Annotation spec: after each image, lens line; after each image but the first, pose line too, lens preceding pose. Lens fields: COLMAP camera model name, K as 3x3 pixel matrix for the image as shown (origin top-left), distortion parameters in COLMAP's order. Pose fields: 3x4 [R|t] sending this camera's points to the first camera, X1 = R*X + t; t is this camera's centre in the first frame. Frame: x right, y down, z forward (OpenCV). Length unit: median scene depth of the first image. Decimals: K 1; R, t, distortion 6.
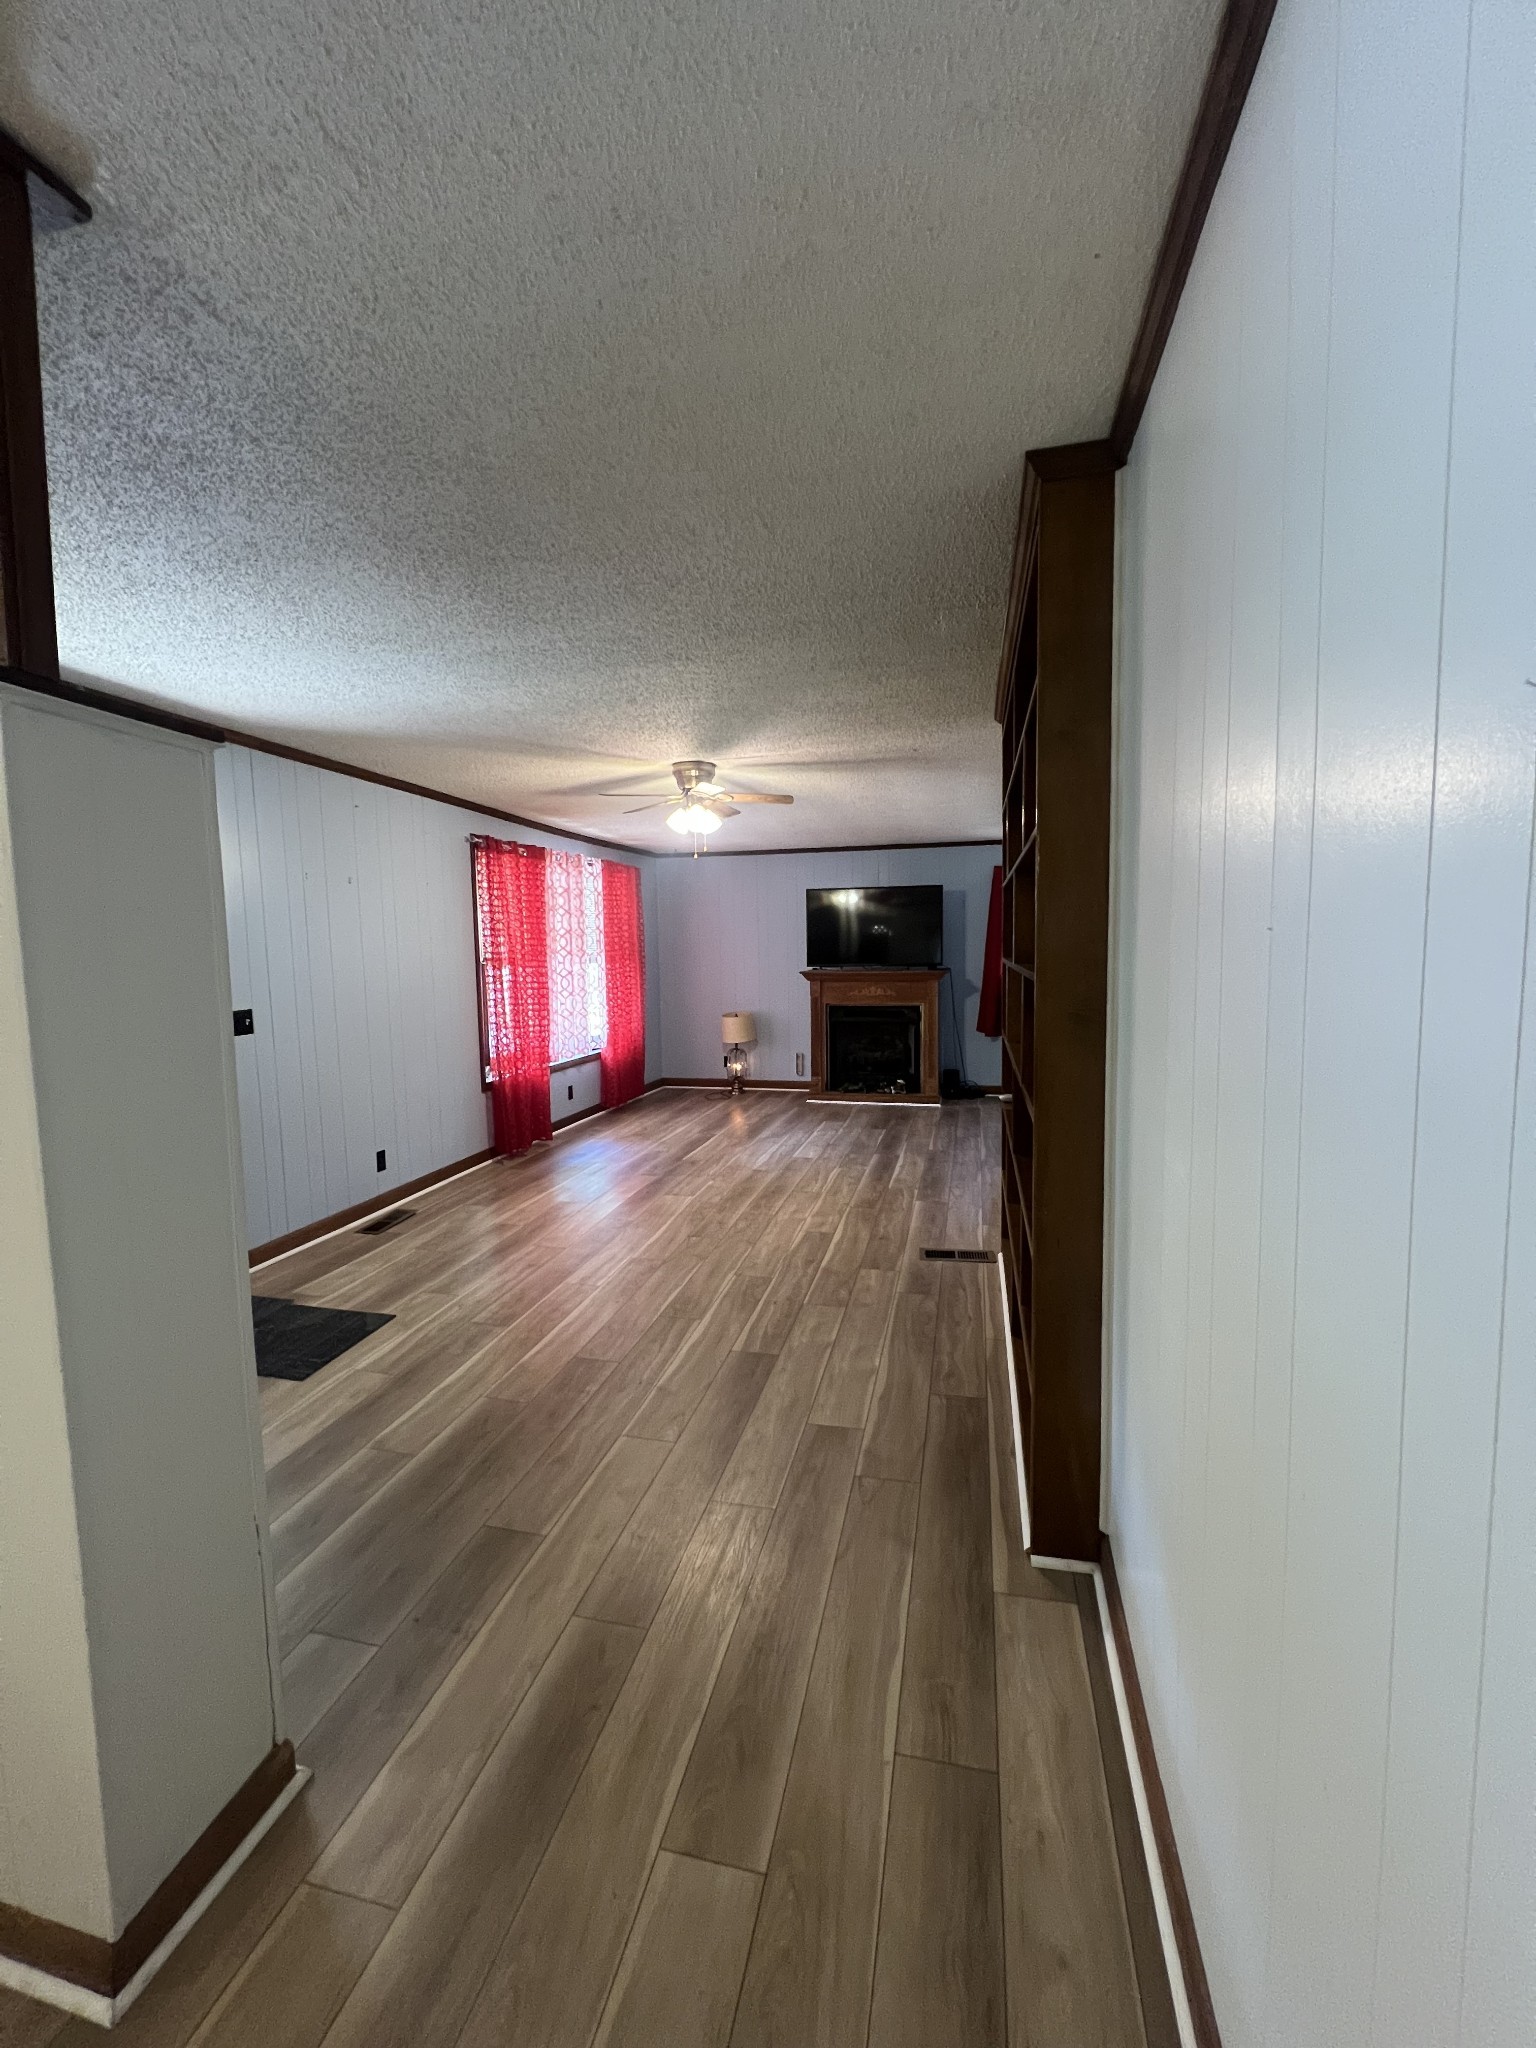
lens RADIAL K [[820.3, 0, 773.6], [0, 820.3, 1021.9], [0, 0, 1]] dist [-0.003083, -0.000155]
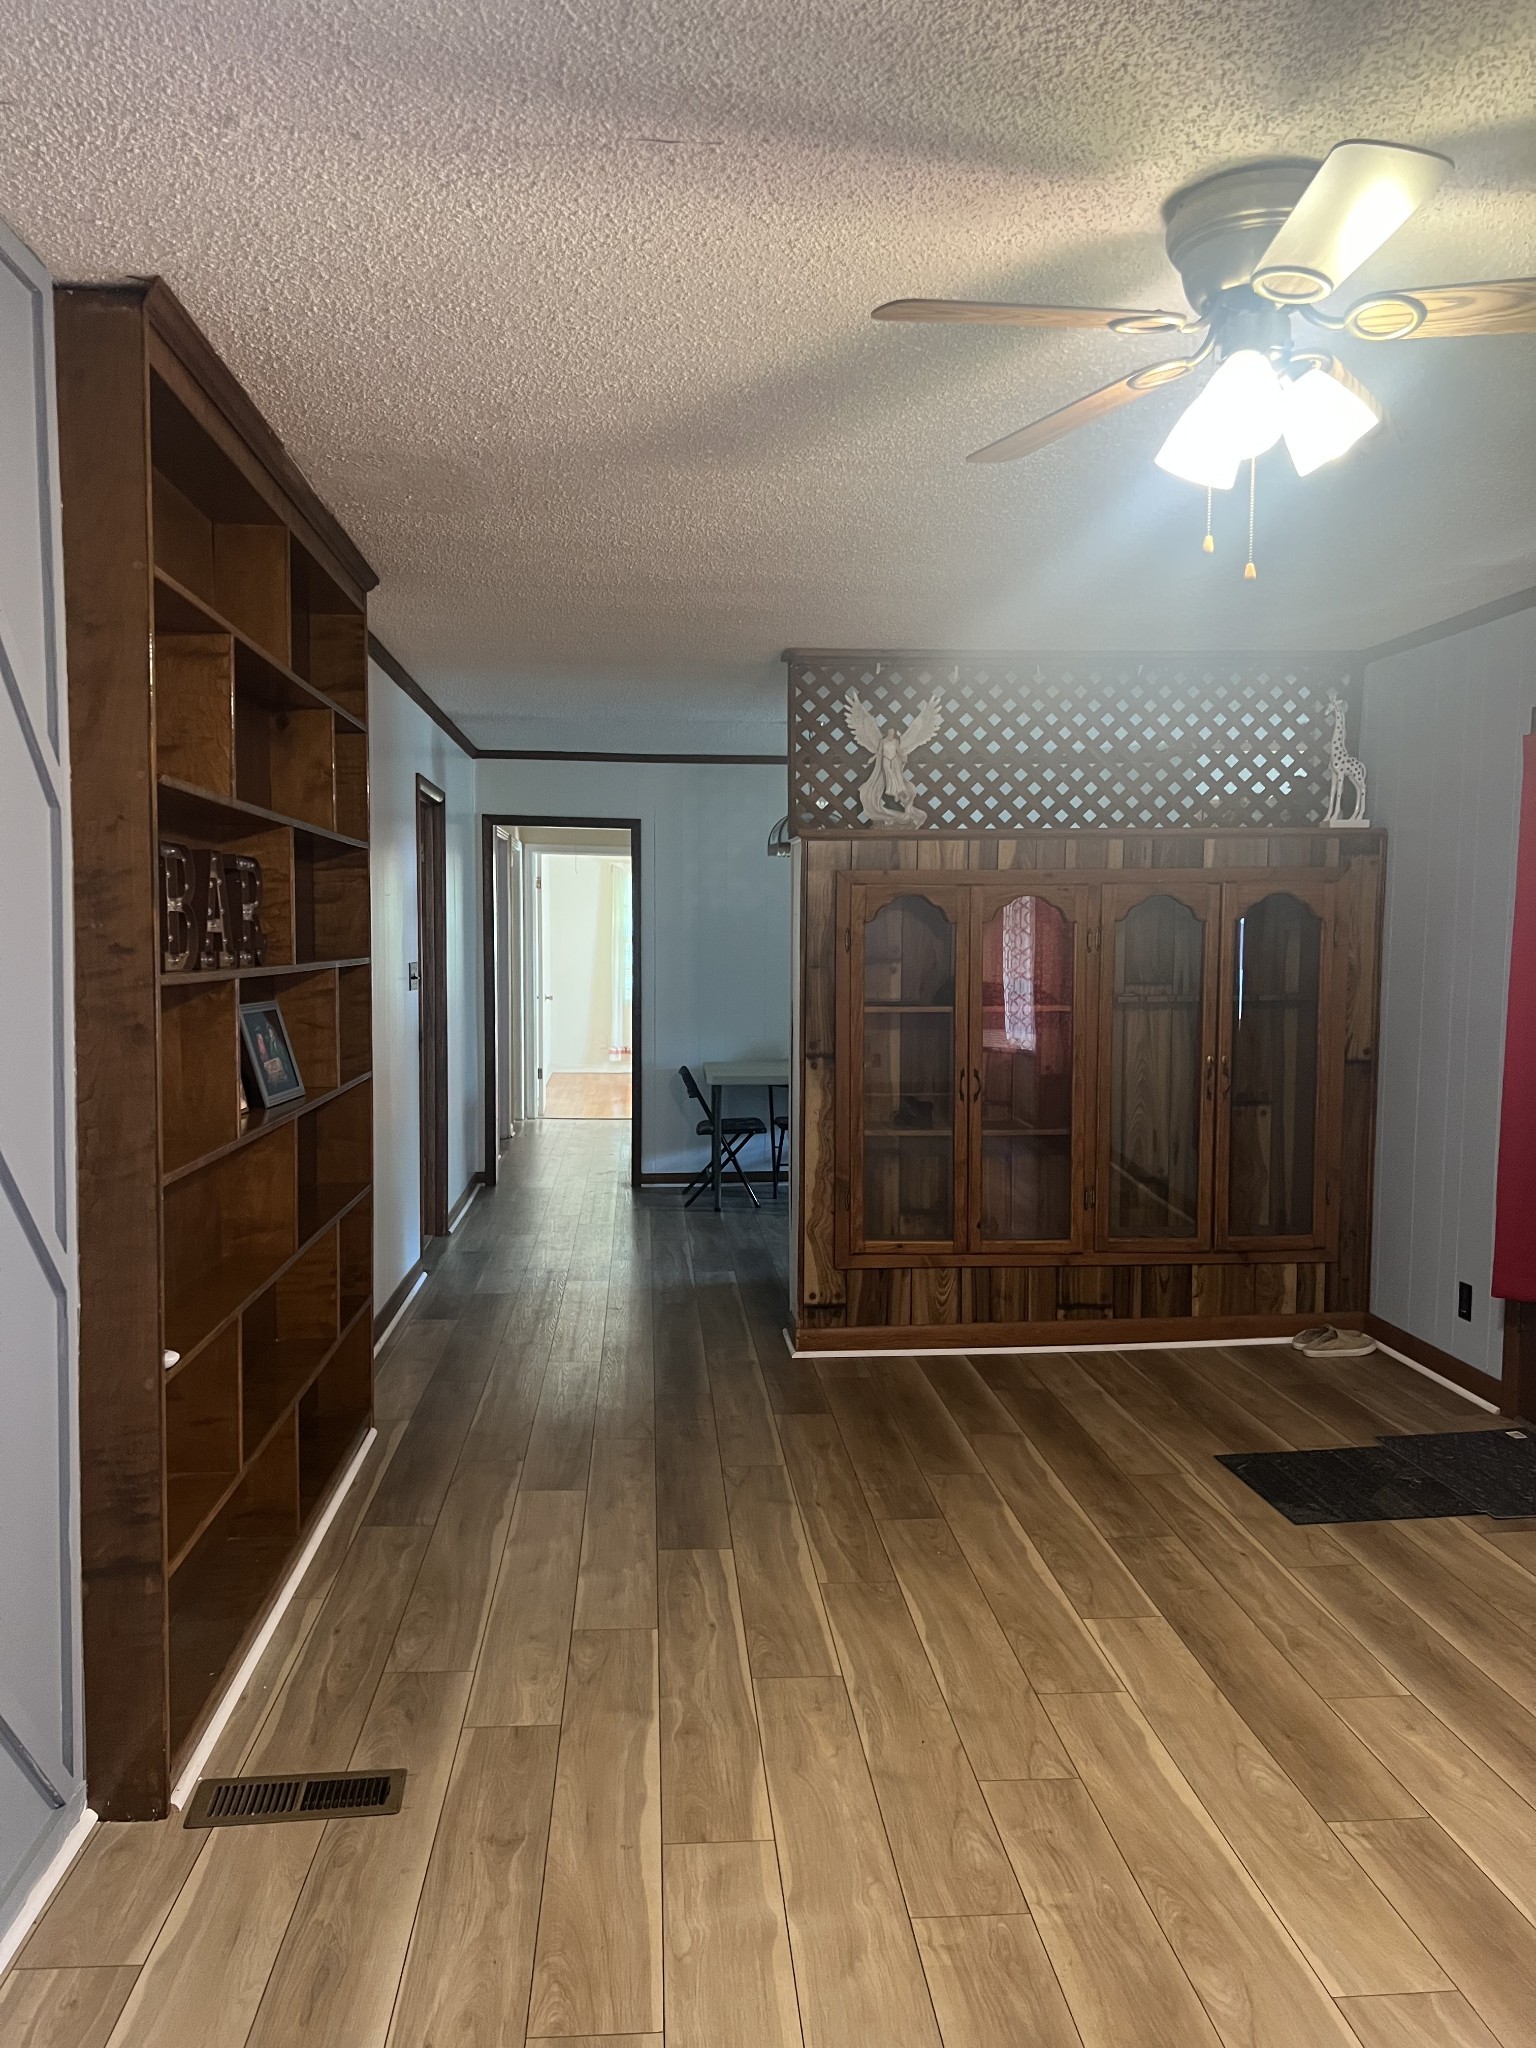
lens RADIAL K [[1549.7, 0, 753.2], [0, 1549.7, 1038.3], [0, 0, 1]] dist [0.046604, -0.026940]
pose [[-0.953210, 0.034829, -0.300297, 0.210951], [-0.014570, 0.986894, 0.160709, -0.145686], [0.301959, 0.157565, -0.940210, 1.526971]]
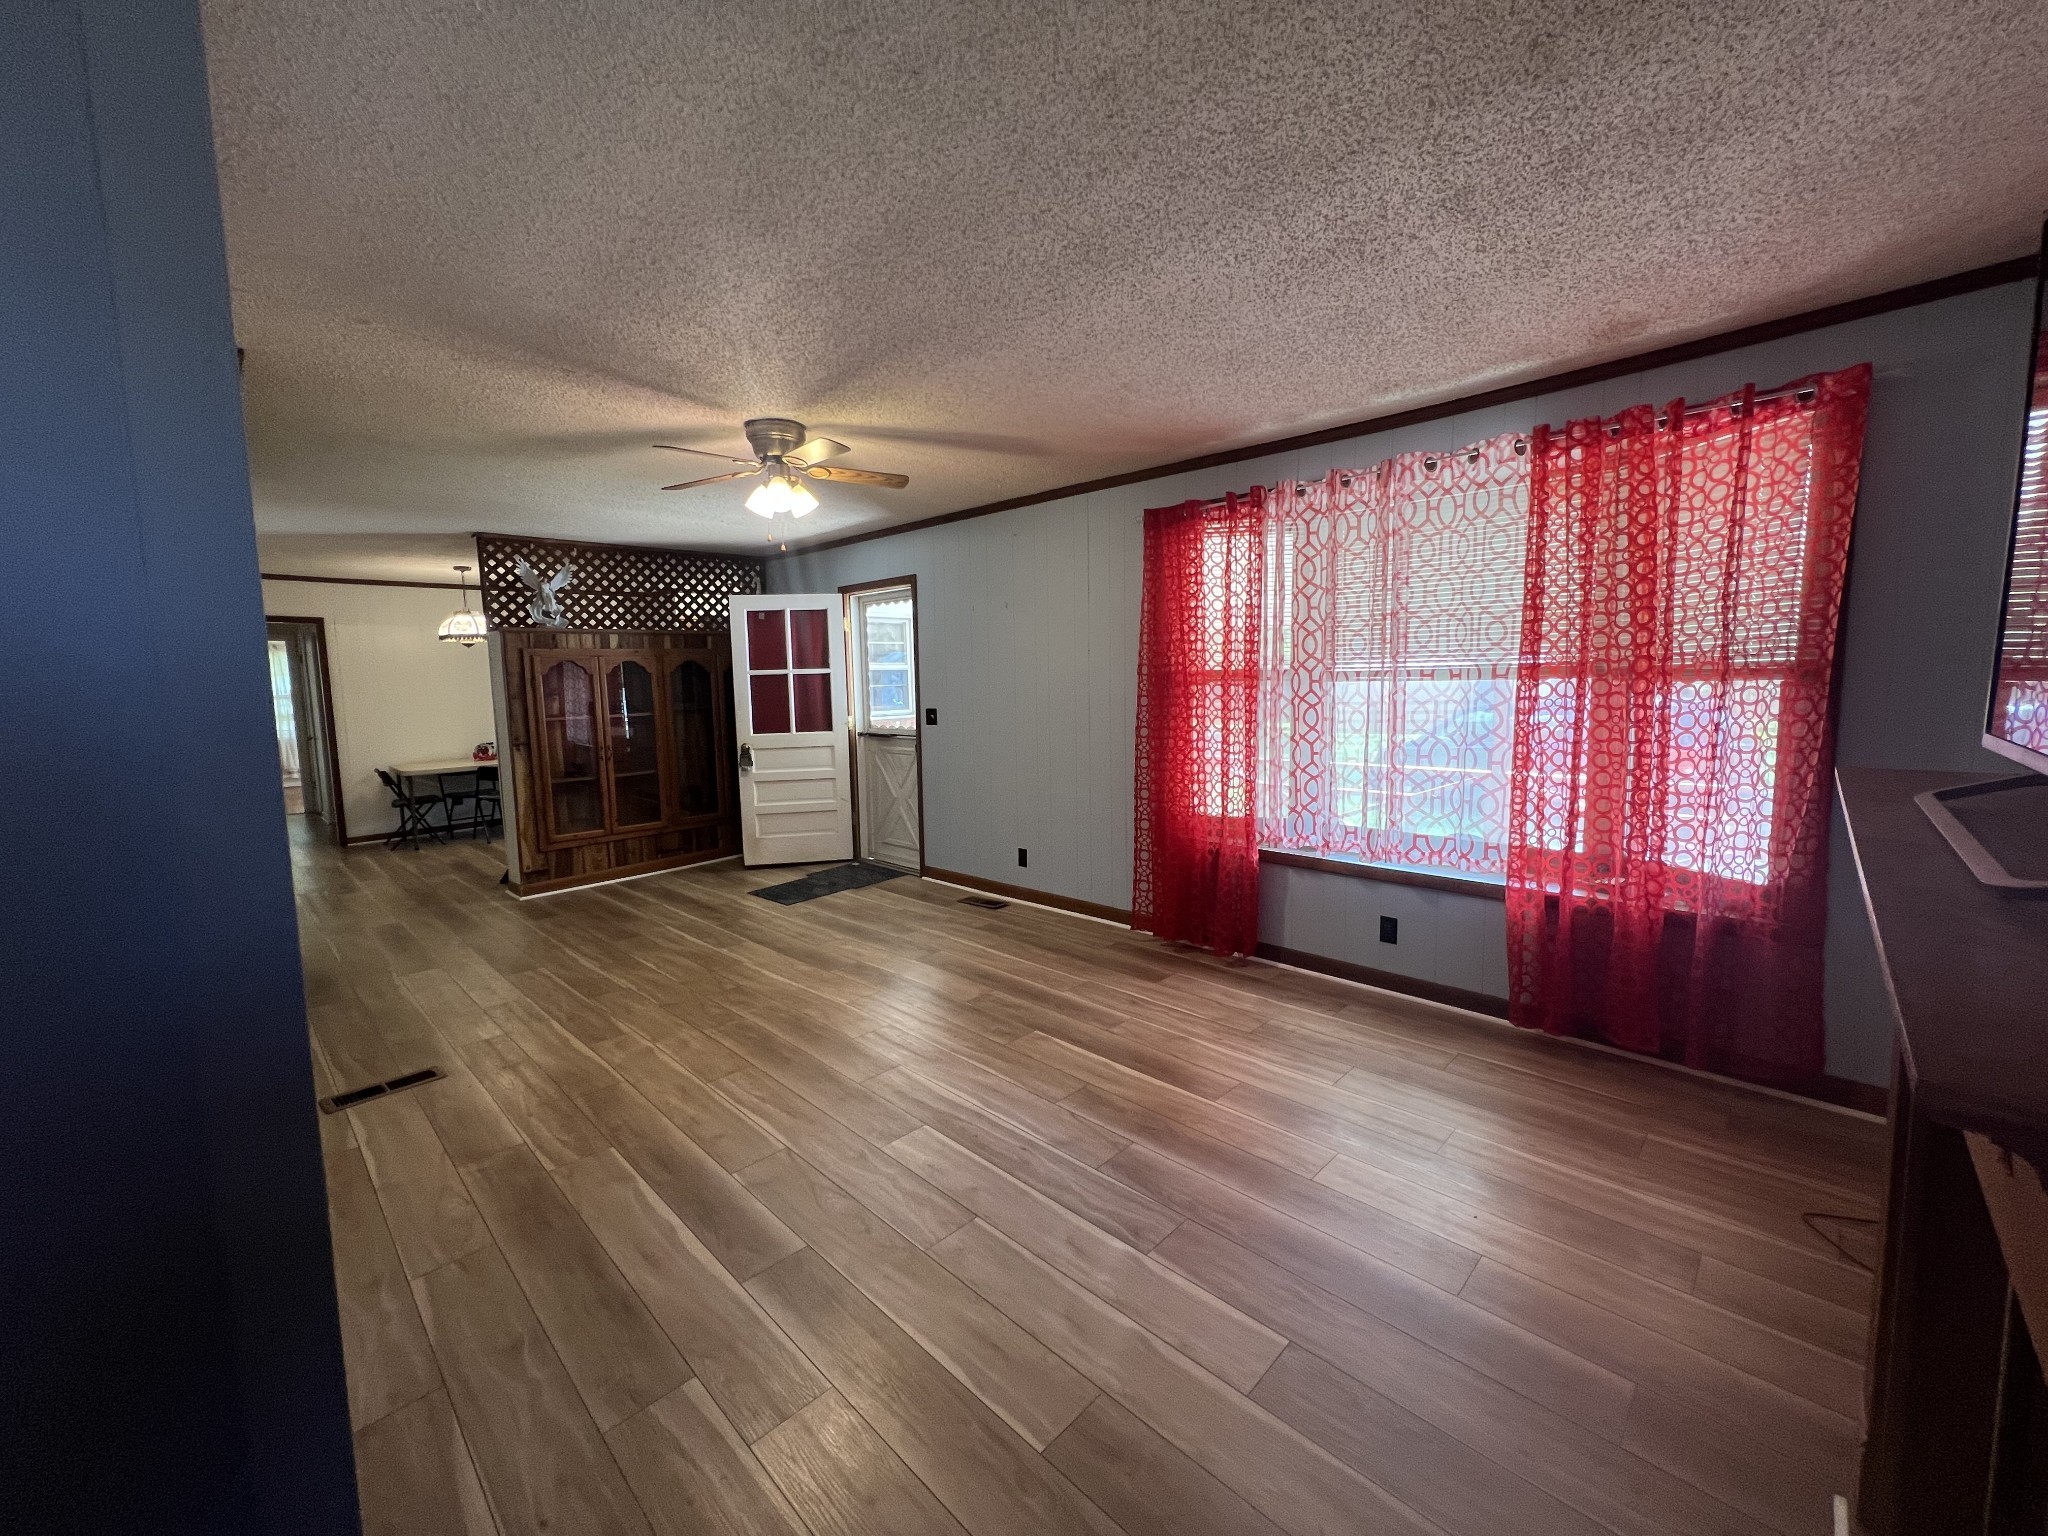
lens RADIAL K [[820.3, 0, 1028.7], [0, 820.3, 773.1], [0, 0, 1]] dist [-0.003083, -0.000155]
pose [[-0.510866, 0.127369, -0.850172, 0.486077], [-0.046442, 0.983430, 0.175239, -0.150271], [0.858405, 0.129007, -0.496486, 1.708123]]
